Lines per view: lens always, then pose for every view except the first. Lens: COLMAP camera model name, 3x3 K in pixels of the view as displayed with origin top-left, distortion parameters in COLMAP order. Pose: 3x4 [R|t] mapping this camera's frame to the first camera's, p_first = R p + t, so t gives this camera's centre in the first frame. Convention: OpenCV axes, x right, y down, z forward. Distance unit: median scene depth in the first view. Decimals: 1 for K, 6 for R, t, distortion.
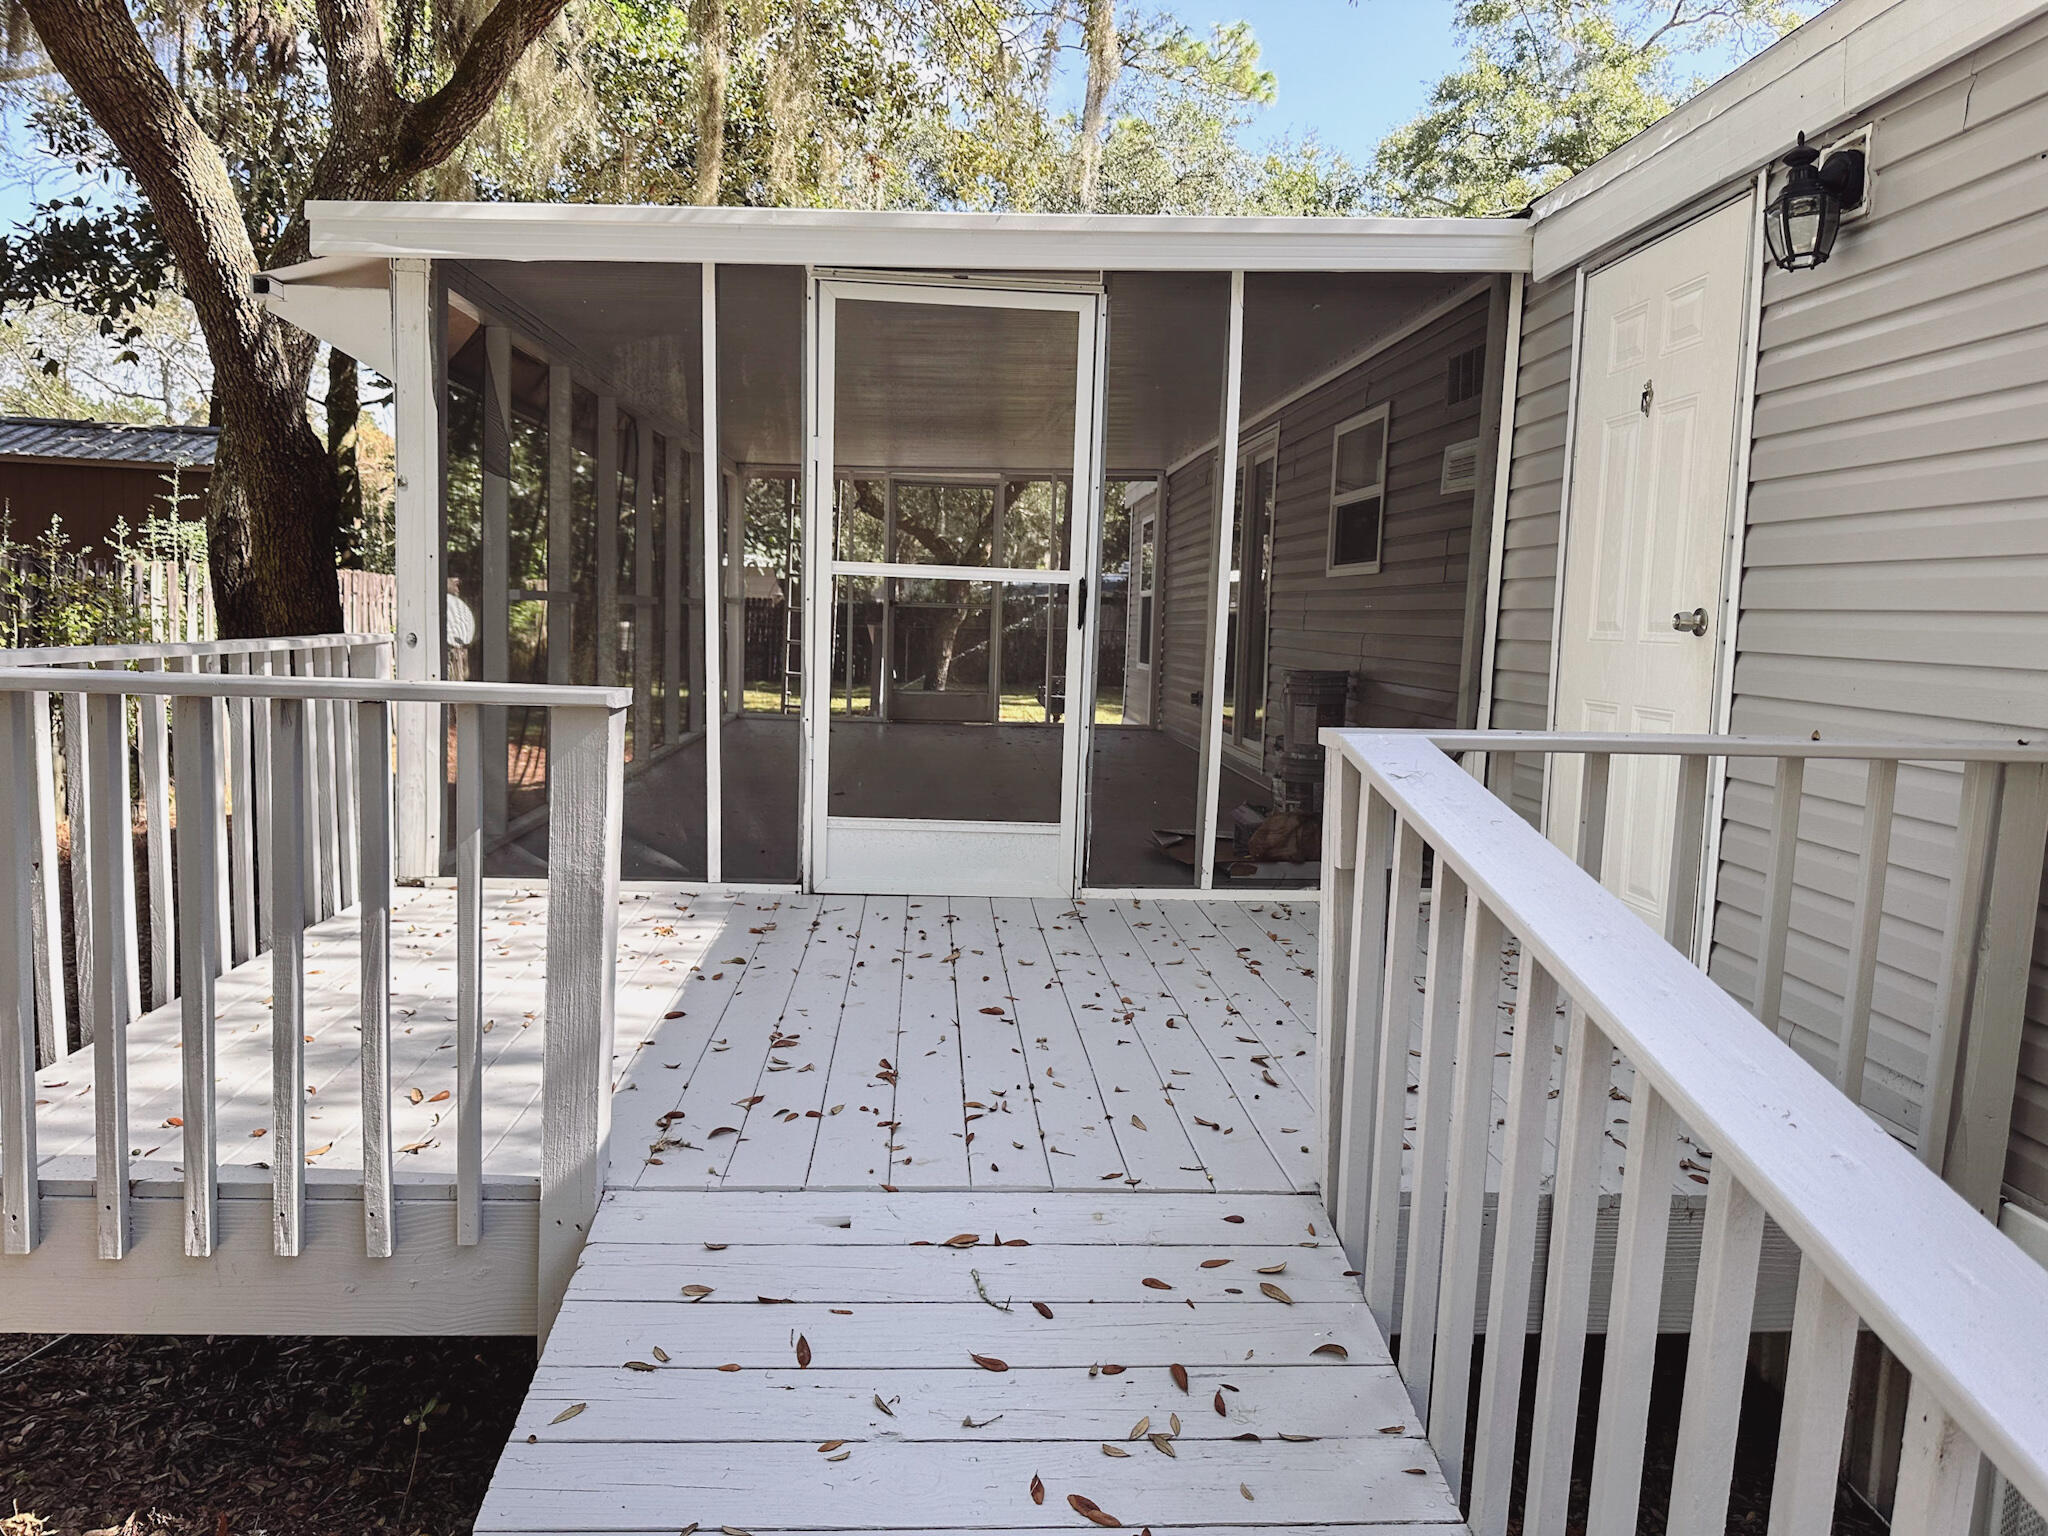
lens RADIAL K [[1410.7, 0, 1024.0], [0, 1410.7, 768.0], [0, 0, 1]] dist [0.001435, 0.000831]
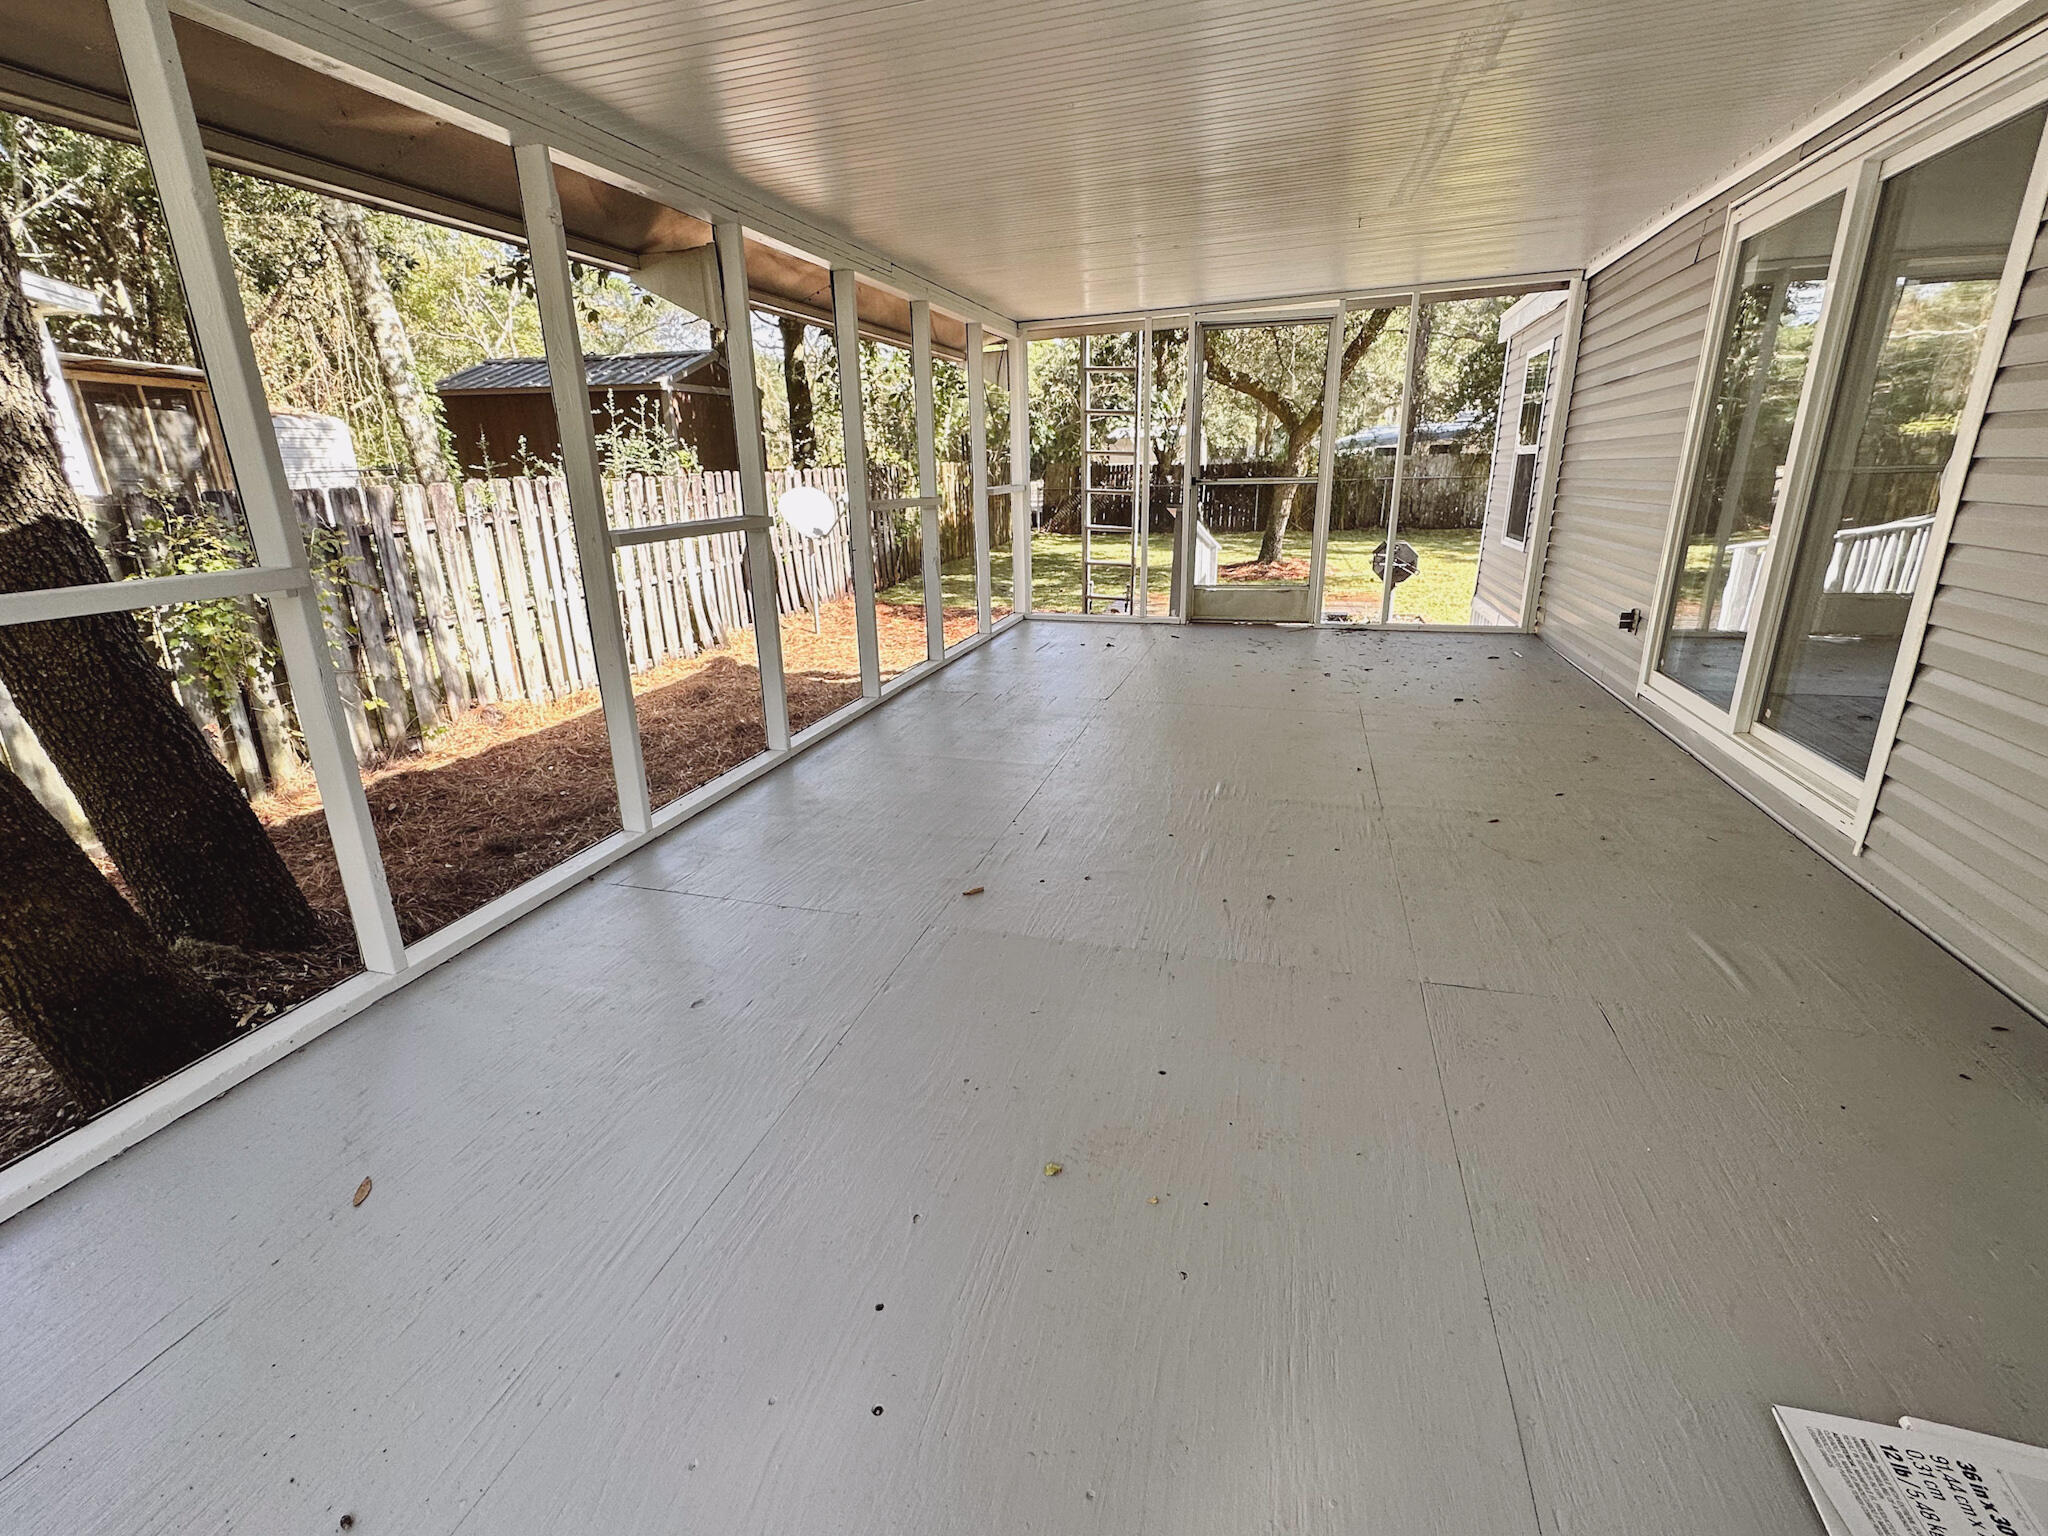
lens RADIAL K [[929.1, 0, 1024.0], [0, 929.1, 768.0], [0, 0, 1]] dist [0.000527, 0.000100]
pose [[0.942725, 0.051460, -0.329577, 0.000480], [0.016852, 0.979419, 0.201131, -0.062891], [0.333145, -0.195165, 0.922456, 0.417058]]
